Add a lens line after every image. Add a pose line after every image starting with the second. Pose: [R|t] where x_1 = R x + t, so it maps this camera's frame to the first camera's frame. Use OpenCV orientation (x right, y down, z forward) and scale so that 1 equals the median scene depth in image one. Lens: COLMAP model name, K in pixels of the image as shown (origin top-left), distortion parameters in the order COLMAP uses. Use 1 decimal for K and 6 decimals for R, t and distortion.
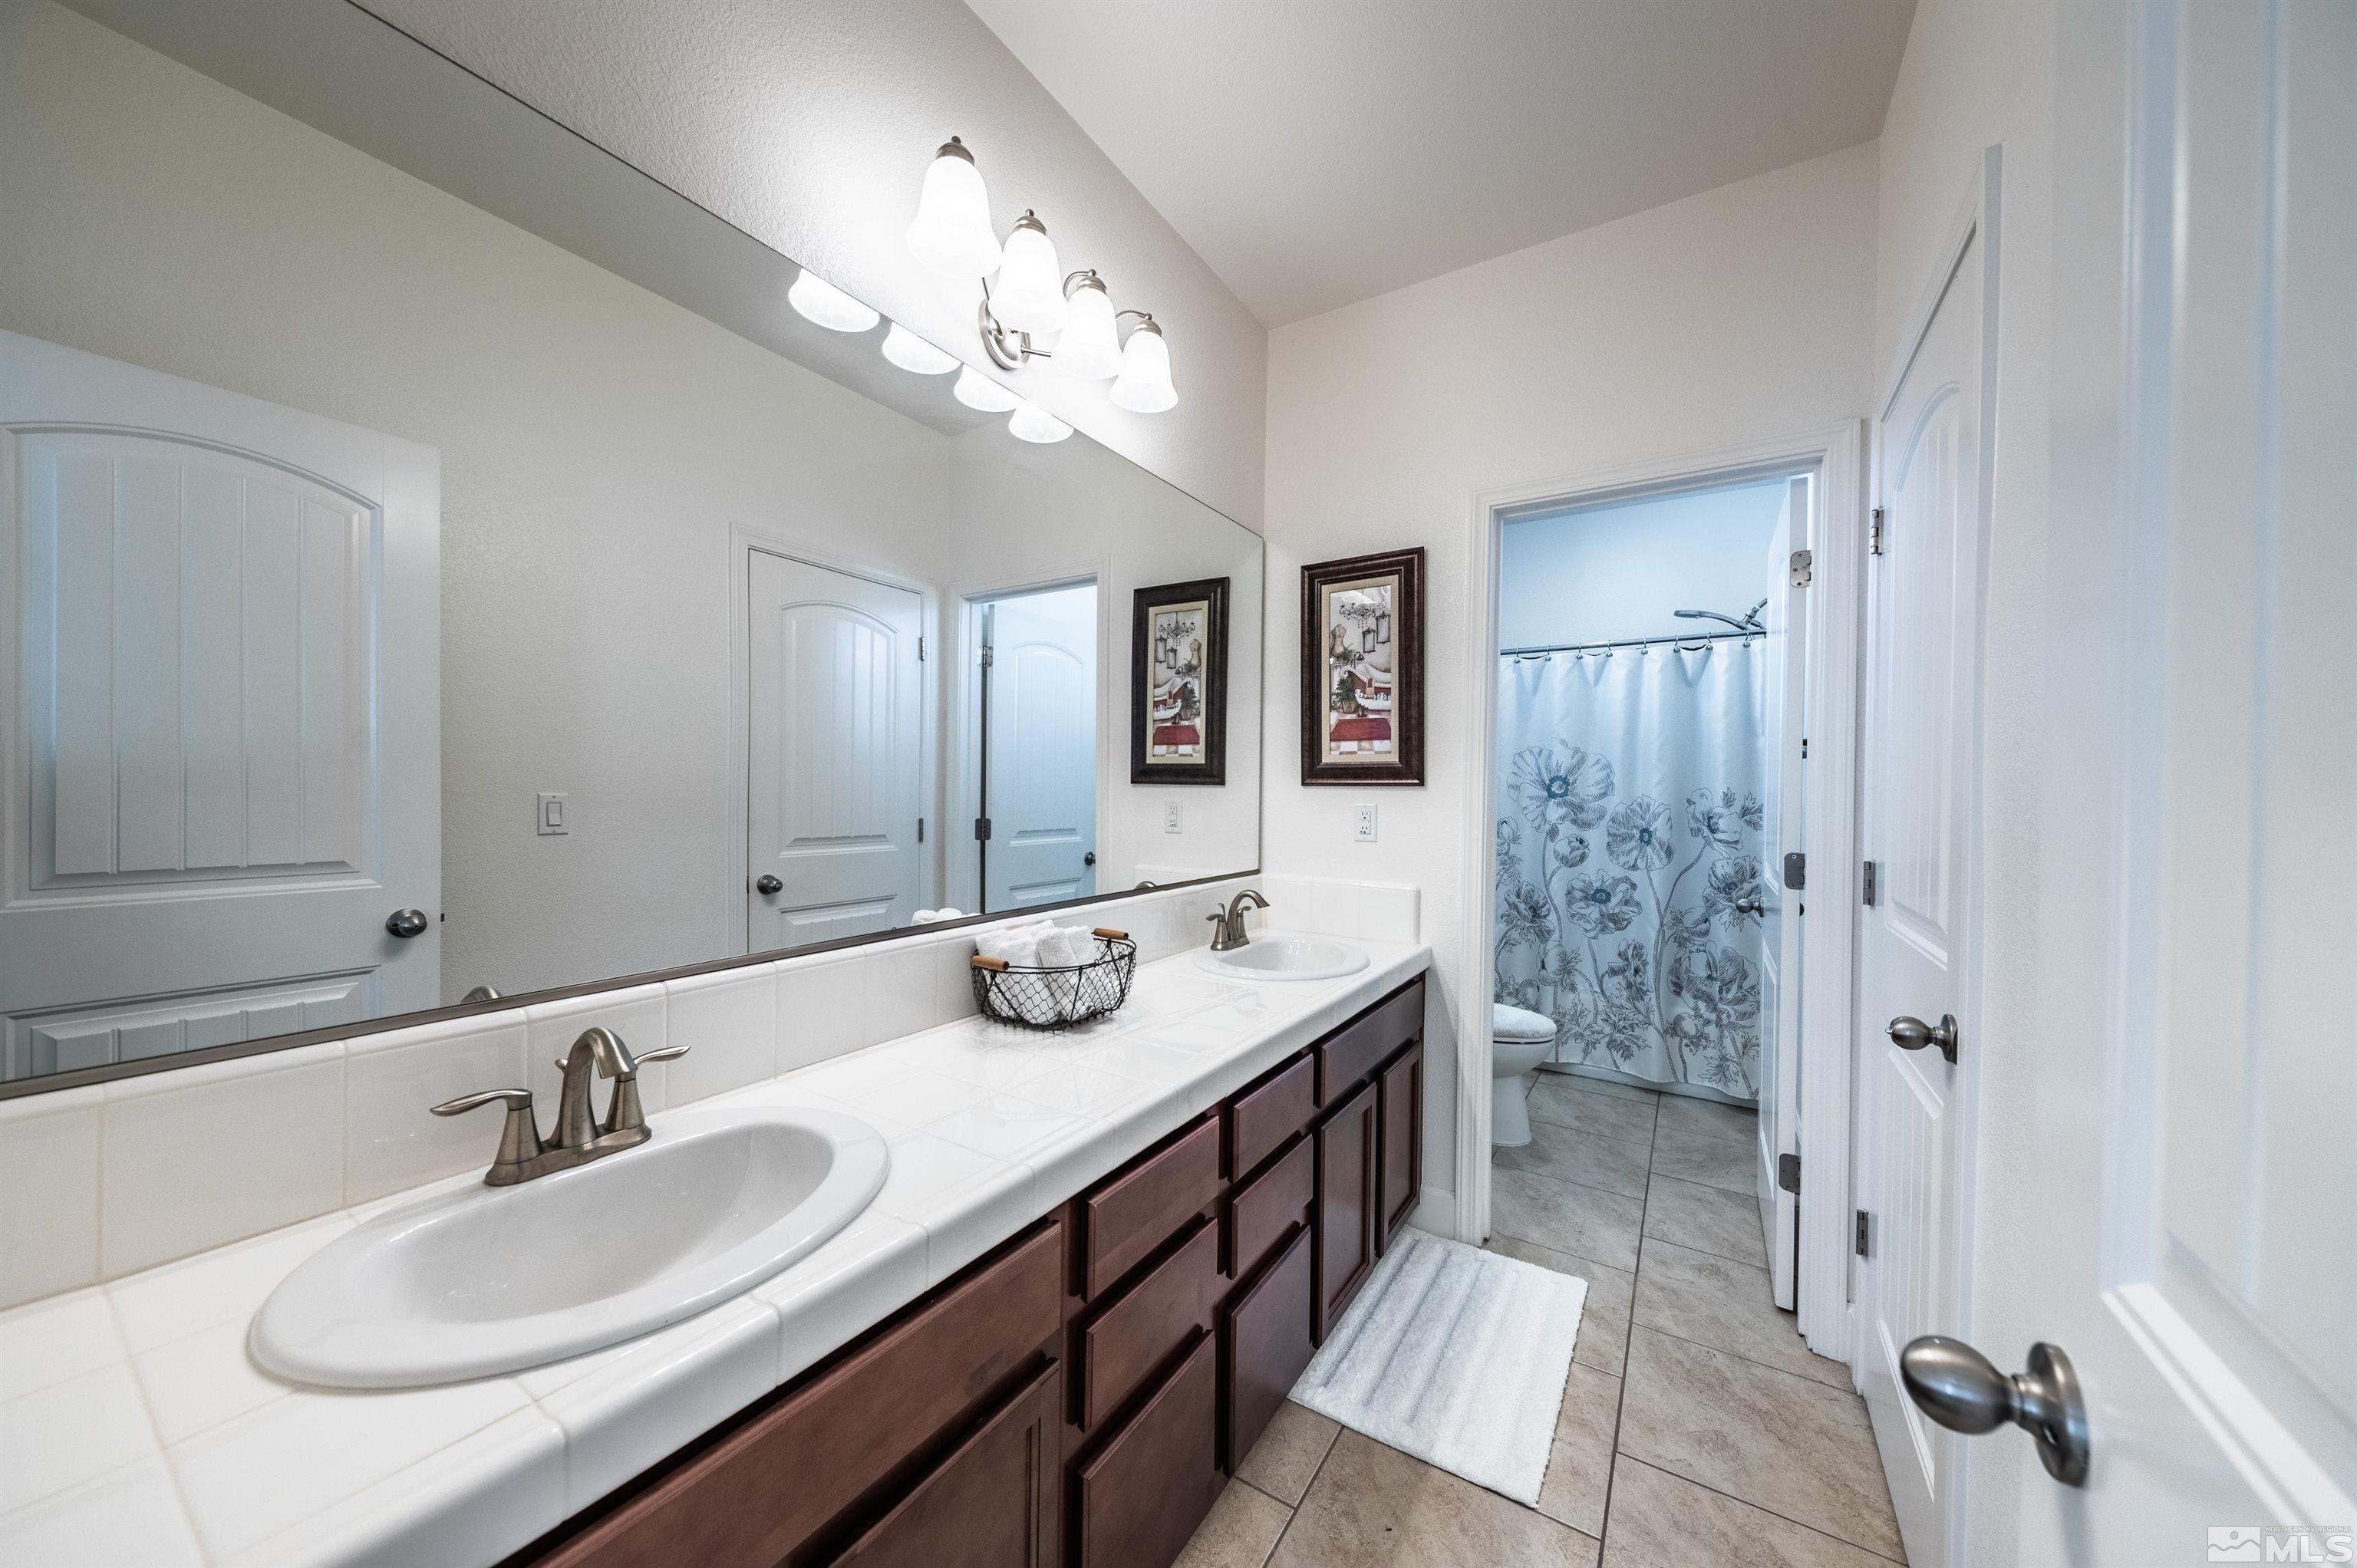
lens RADIAL K [[812.8, 0, 1178.0], [0, 812.8, 789.8], [0, 0, 1]] dist [0.015892, -0.006430]
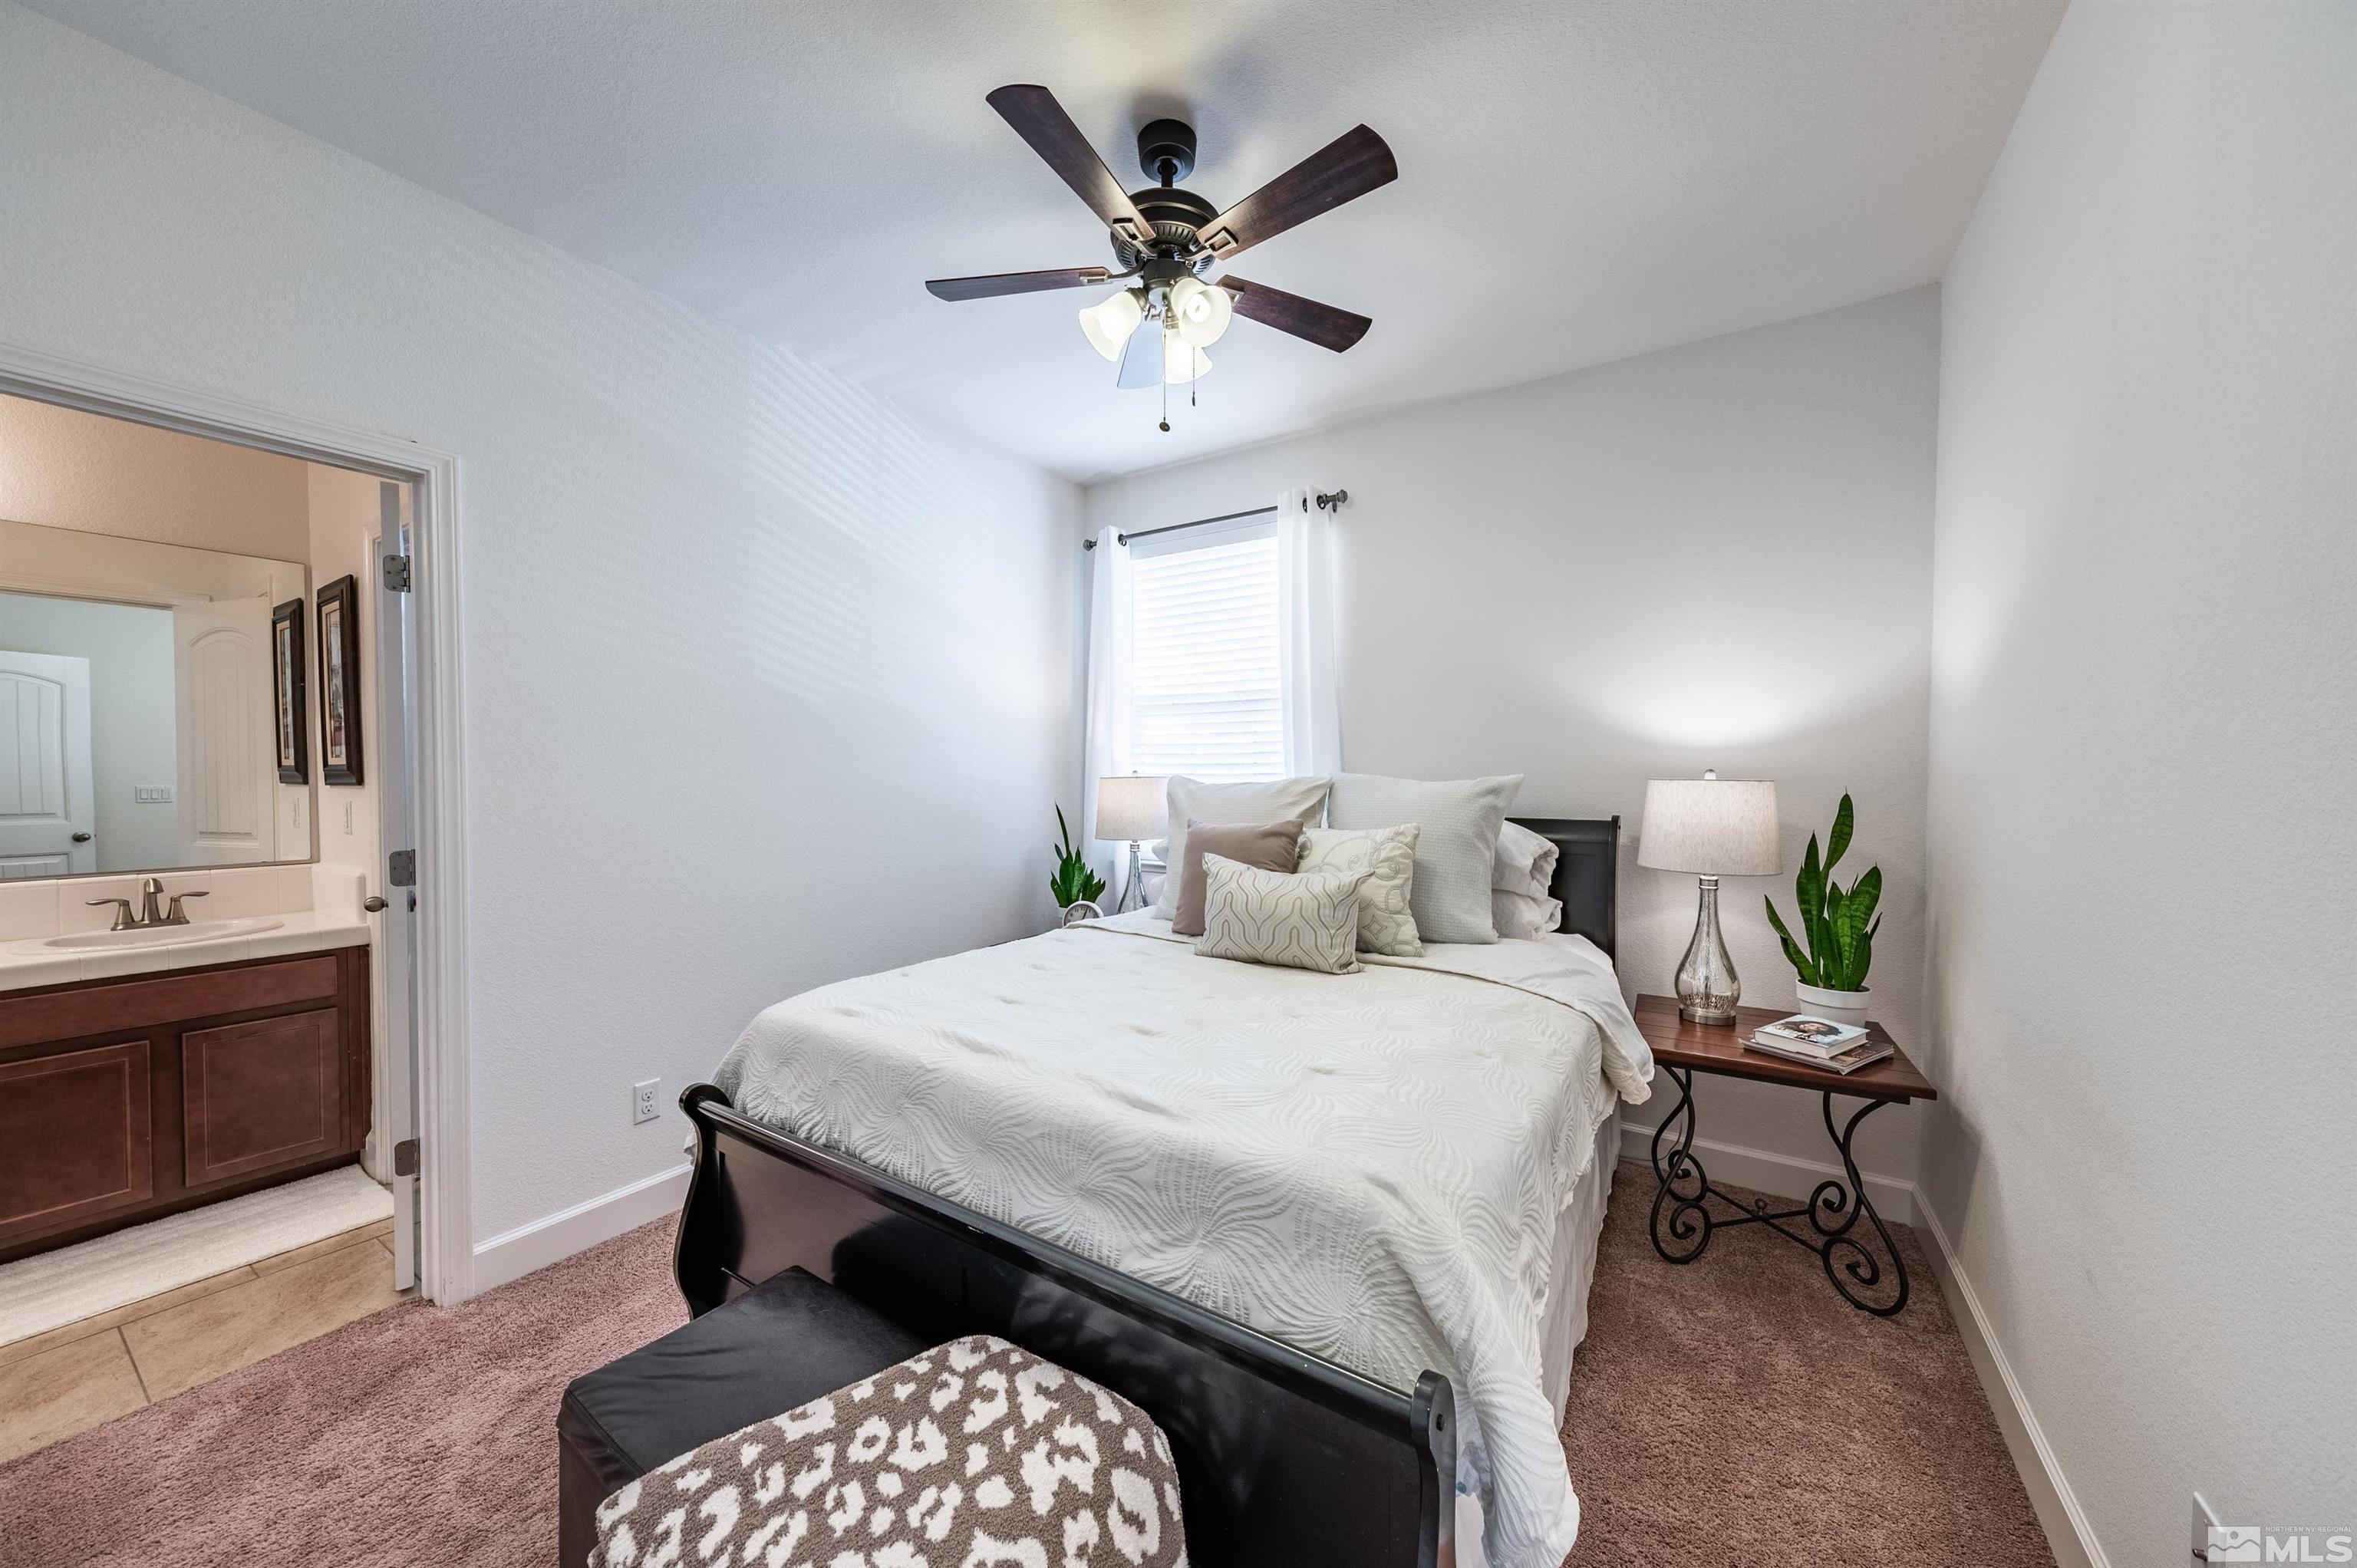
lens RADIAL K [[812.8, 0, 1178.0], [0, 812.8, 789.8], [0, 0, 1]] dist [0.015892, -0.006430]
pose [[0.149954, -0.012189, 0.988618, -1.931438], [0.010458, 0.999888, 0.010742, 0.012664], [-0.988638, 0.008728, 0.150065, -1.870269]]
